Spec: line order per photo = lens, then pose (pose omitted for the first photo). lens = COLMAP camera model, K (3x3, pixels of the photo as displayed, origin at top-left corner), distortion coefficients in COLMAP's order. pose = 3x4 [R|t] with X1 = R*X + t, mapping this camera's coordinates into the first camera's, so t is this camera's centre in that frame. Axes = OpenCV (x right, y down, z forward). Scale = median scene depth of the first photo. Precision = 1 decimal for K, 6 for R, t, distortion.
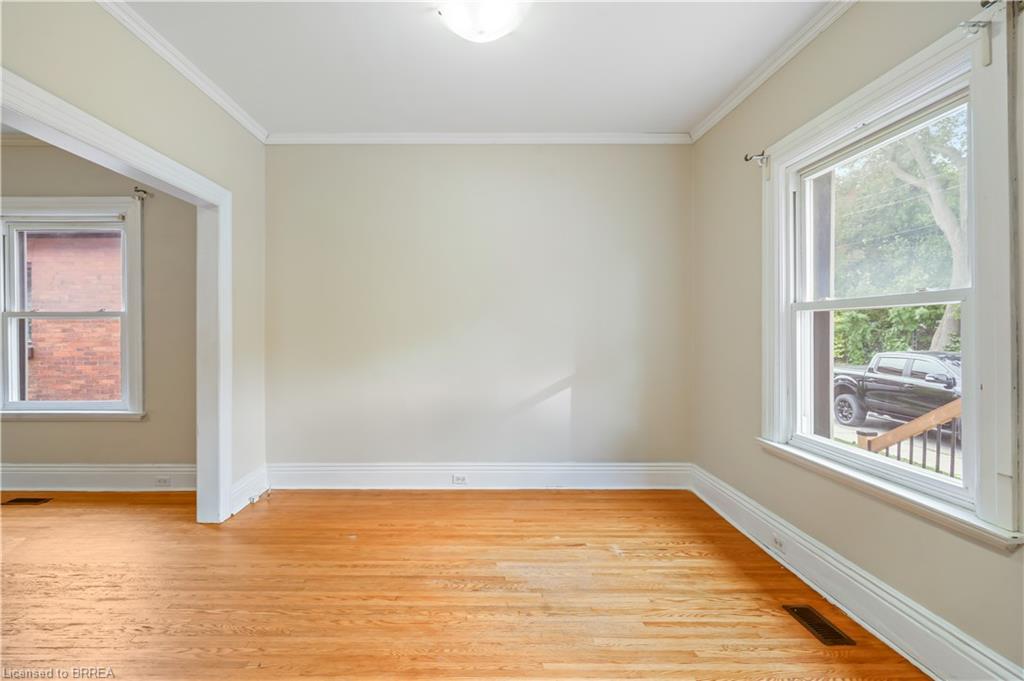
lens RADIAL K [[477.9, 0, 470.9], [0, 477.9, 333.9], [0, 0, 1]] dist [-0.001191, -0.000104]
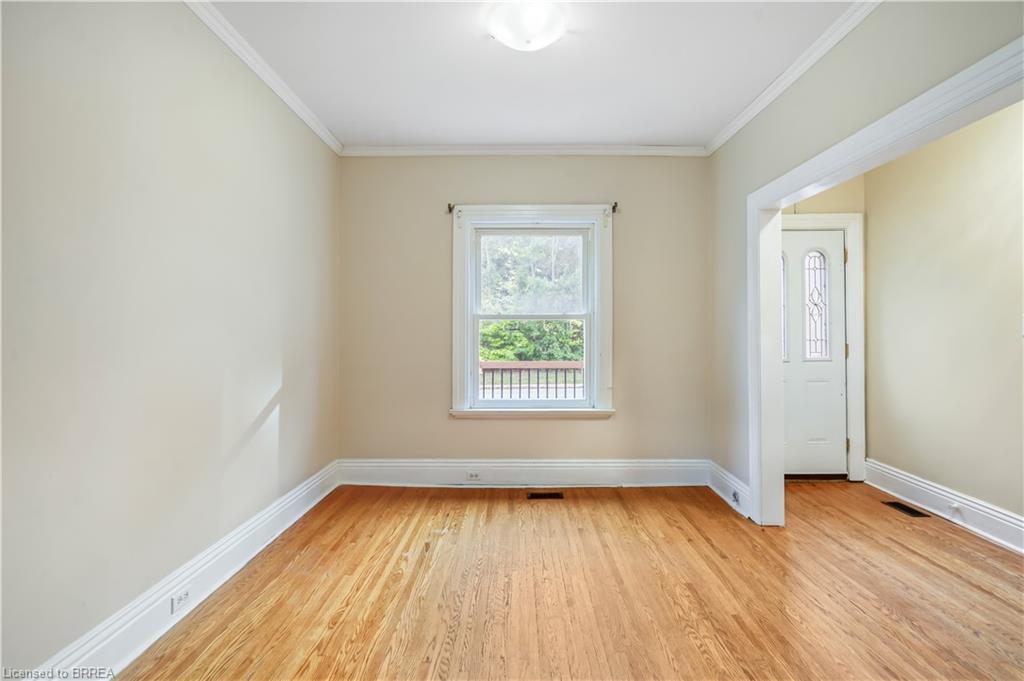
lens RADIAL K [[477.9, 0, 510.1], [0, 477.9, 333.1], [0, 0, 1]] dist [-0.001191, -0.000104]
pose [[-0.006926, 0.004636, 0.999965, -0.768500], [0.010118, 0.999938, -0.004566, 0.002806], [-0.999925, 0.010086, -0.006972, 0.818357]]
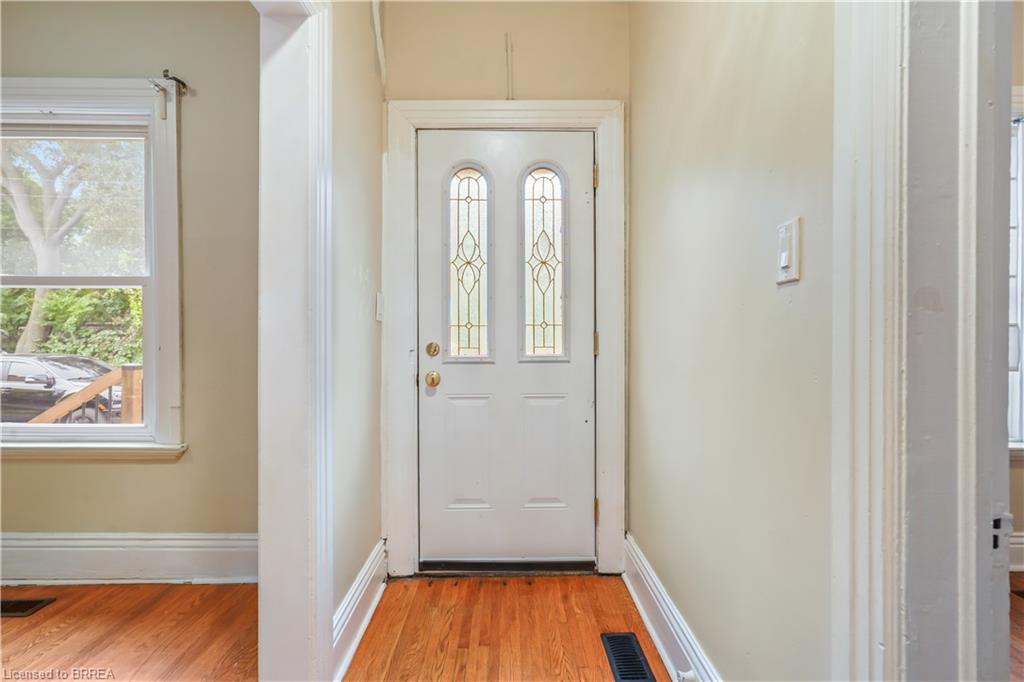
lens RADIAL K [[477.9, 0, 512.6], [0, 477.9, 342.0], [0, 0, 1]] dist [-0.001191, -0.000104]
pose [[-0.012045, -0.001520, 0.999926, -0.183793], [0.002758, 0.999995, 0.001553, 0.051862], [-0.999924, 0.002776, -0.012040, -0.006132]]
